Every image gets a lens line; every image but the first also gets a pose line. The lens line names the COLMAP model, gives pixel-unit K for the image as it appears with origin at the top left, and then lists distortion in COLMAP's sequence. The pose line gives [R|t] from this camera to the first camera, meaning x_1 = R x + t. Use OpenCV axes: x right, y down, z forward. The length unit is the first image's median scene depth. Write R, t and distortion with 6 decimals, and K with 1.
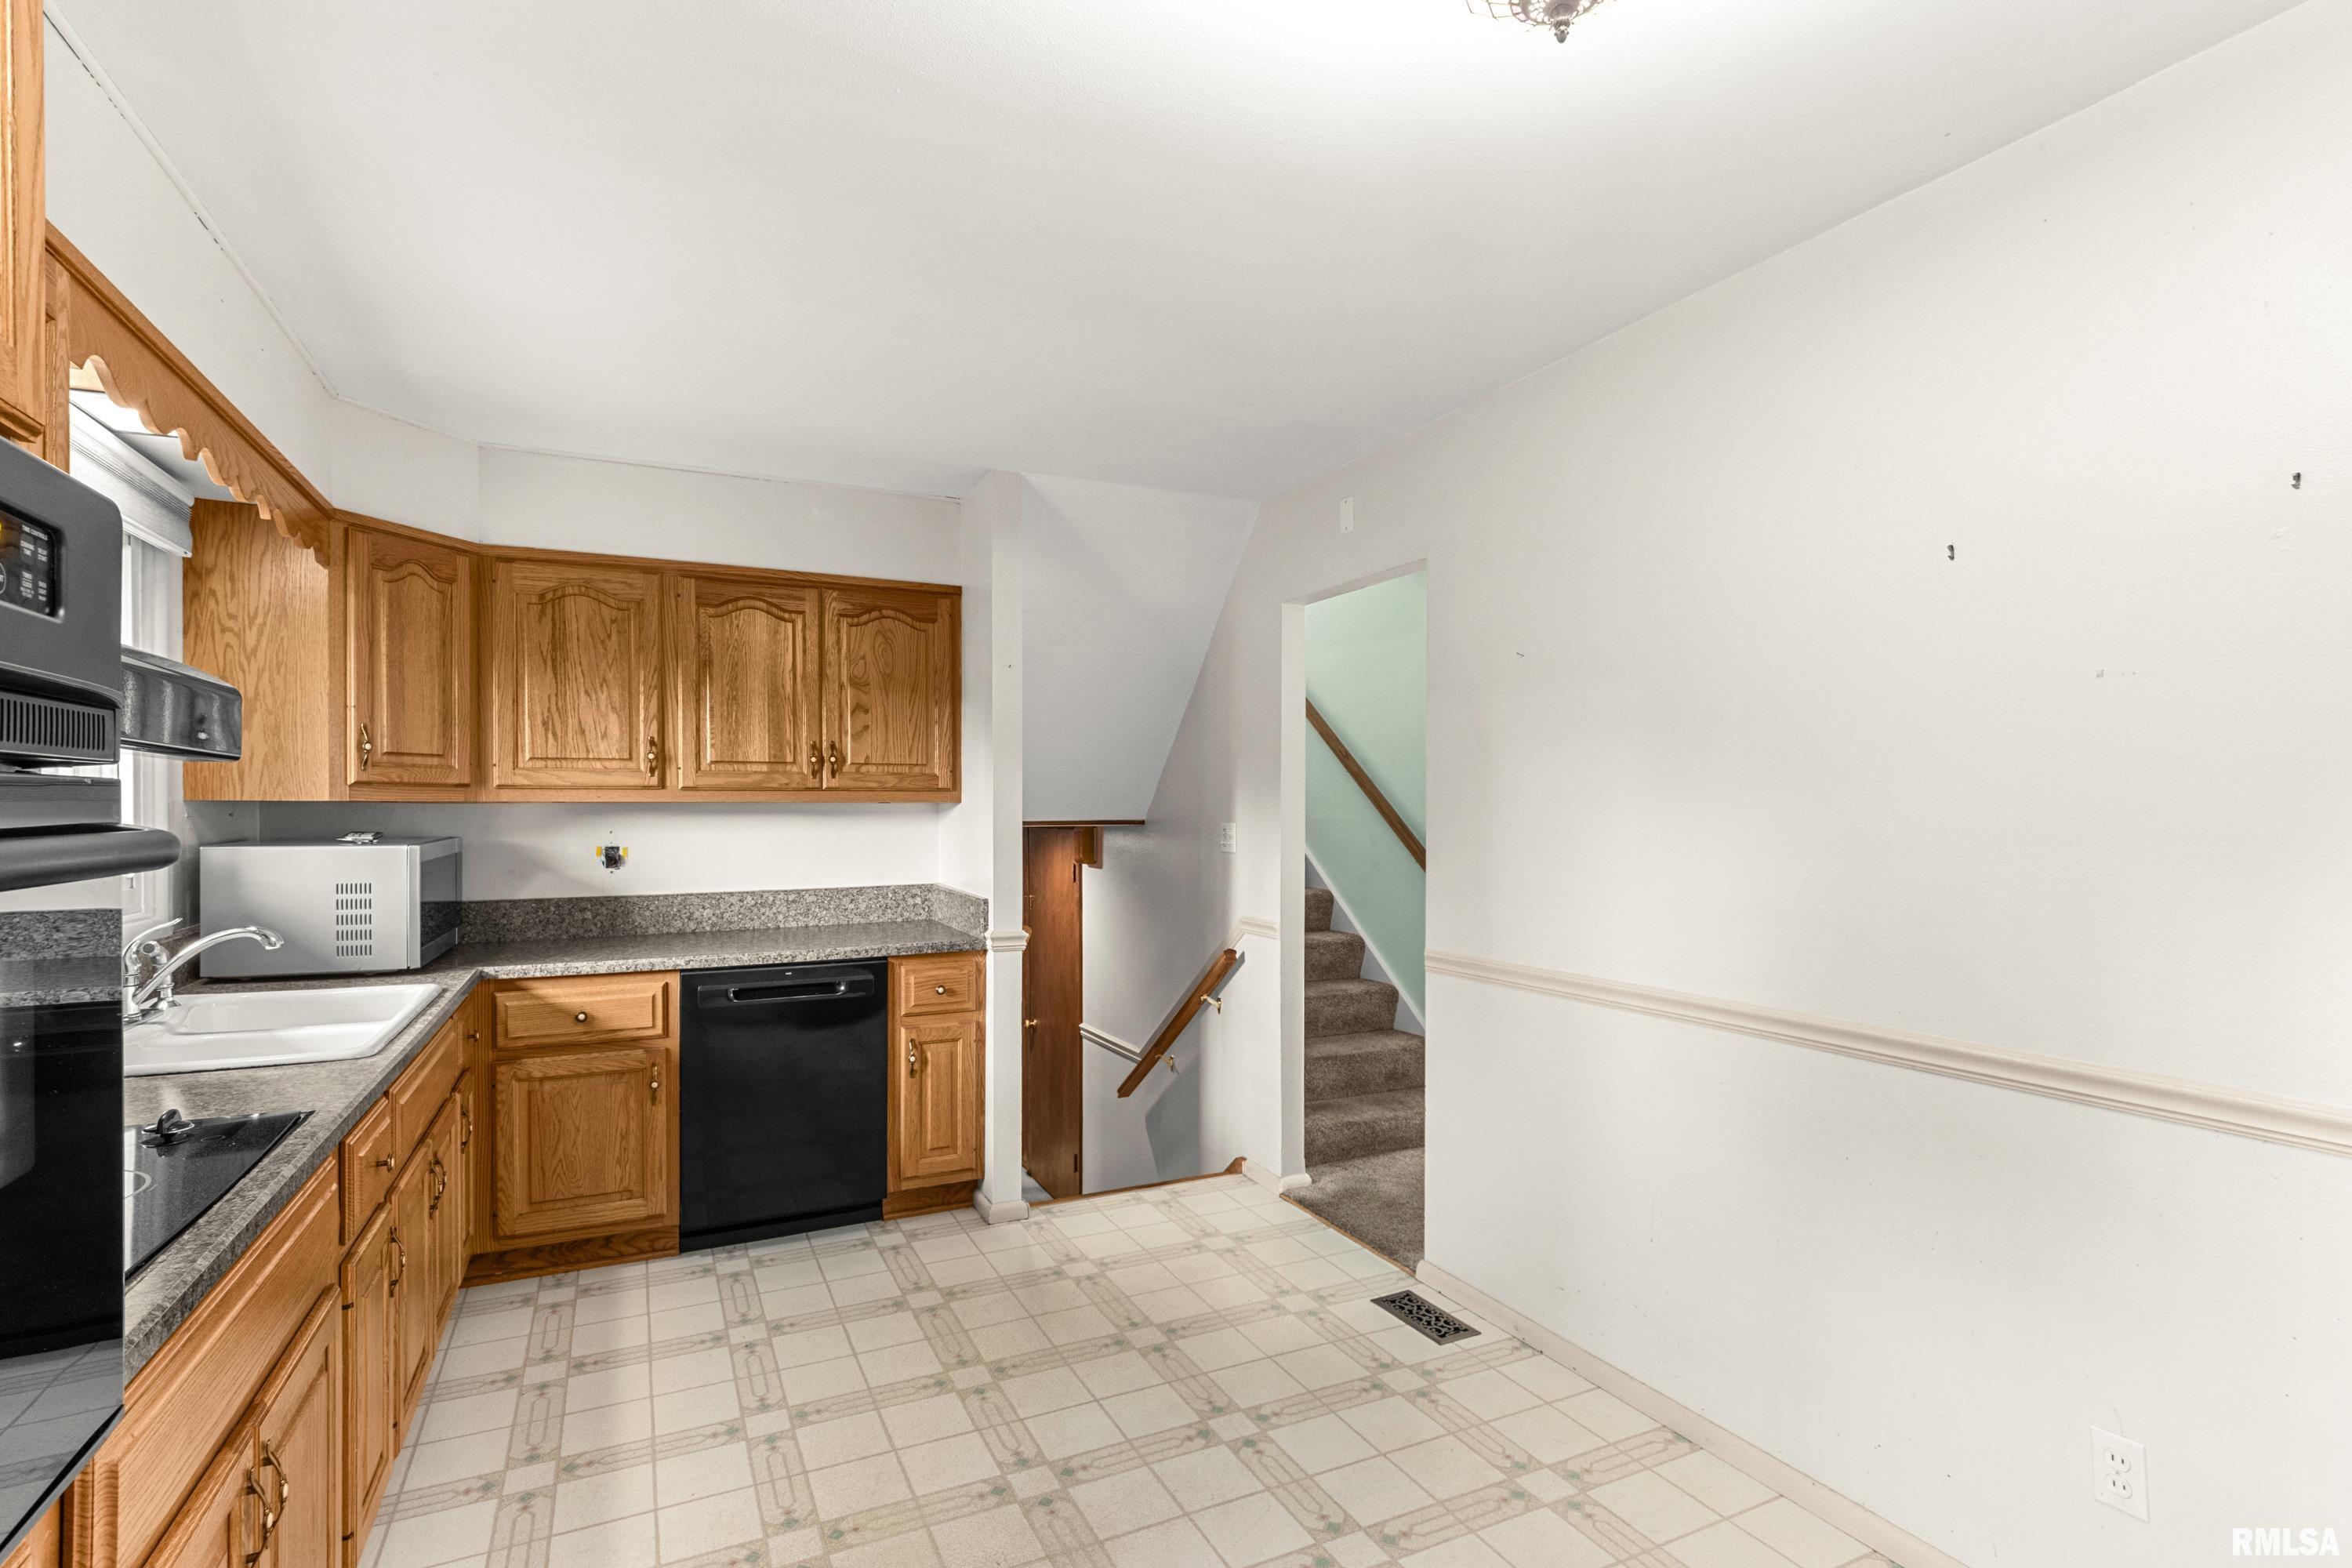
lens RADIAL K [[1113.8, 0, 1172.8], [0, 1113.8, 801.4], [0, 0, 1]] dist [0.001676, -0.001076]
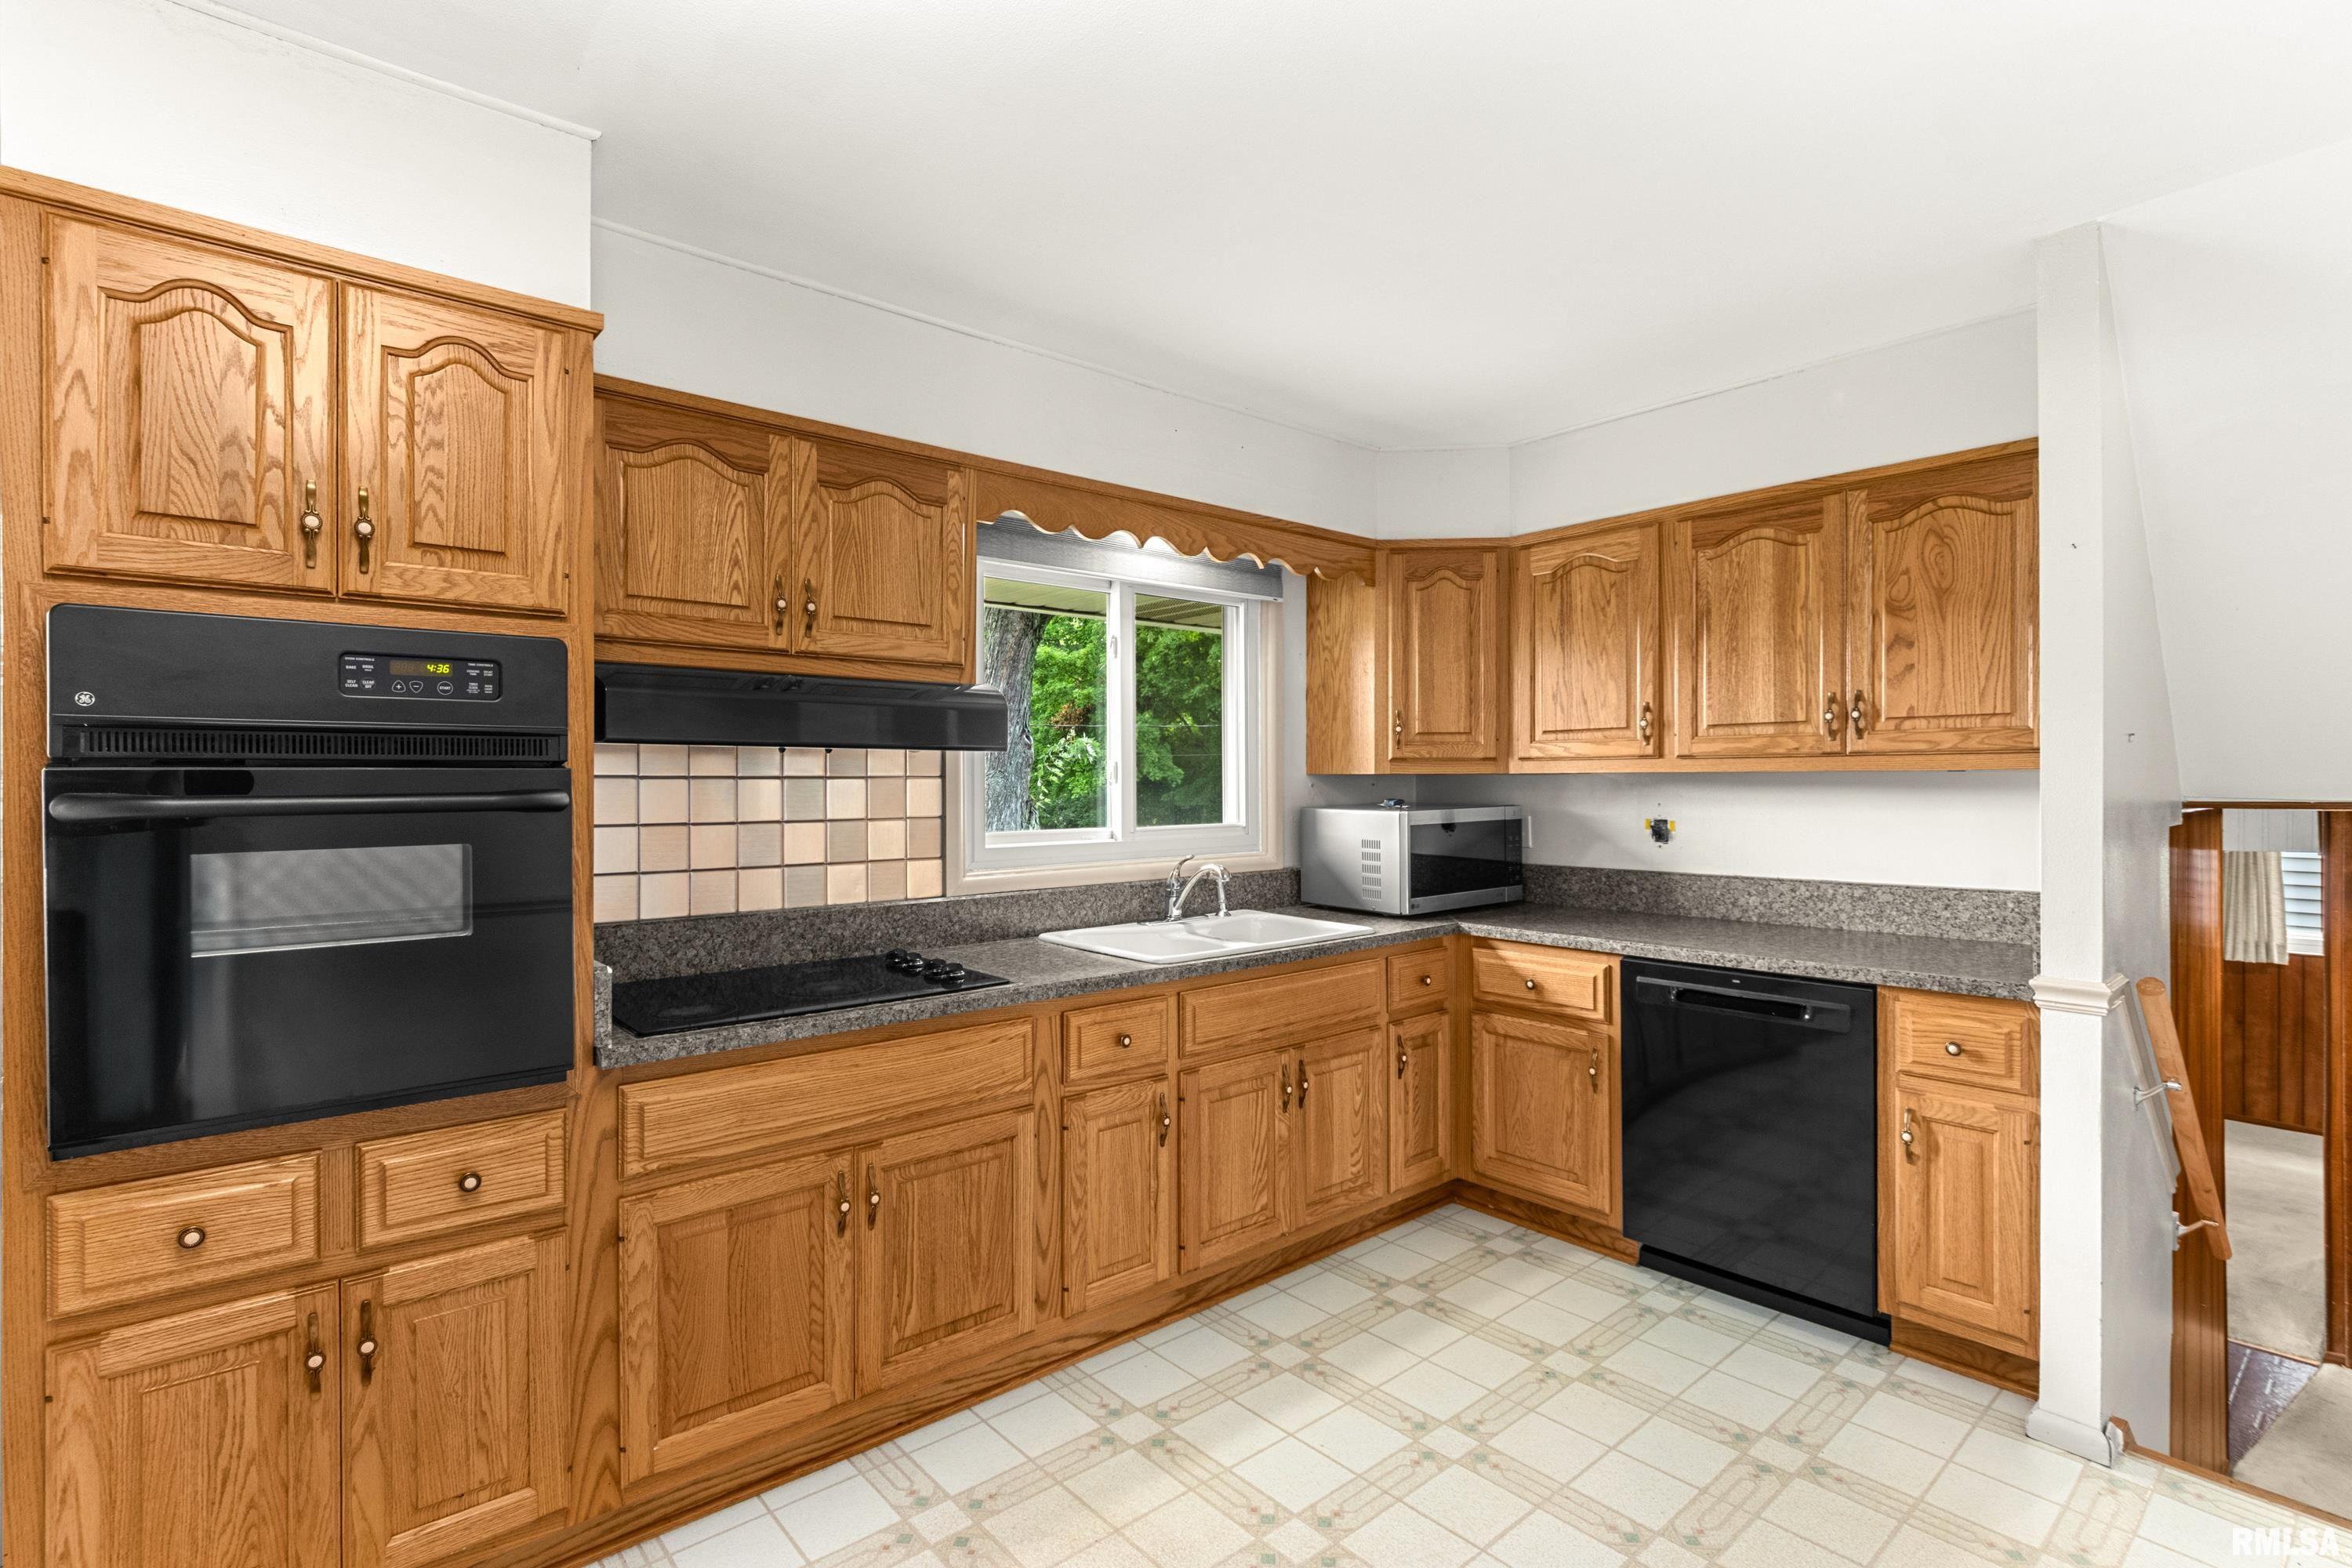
lens RADIAL K [[1113.8, 0, 1174.1], [0, 1113.8, 779.8], [0, 0, 1]] dist [0.001676, -0.001076]
pose [[0.252753, -0.001123, -0.967530, 0.334628], [0.007266, 0.999973, 0.000738, 0.003061], [0.967504, -0.007217, 0.252755, 0.385687]]
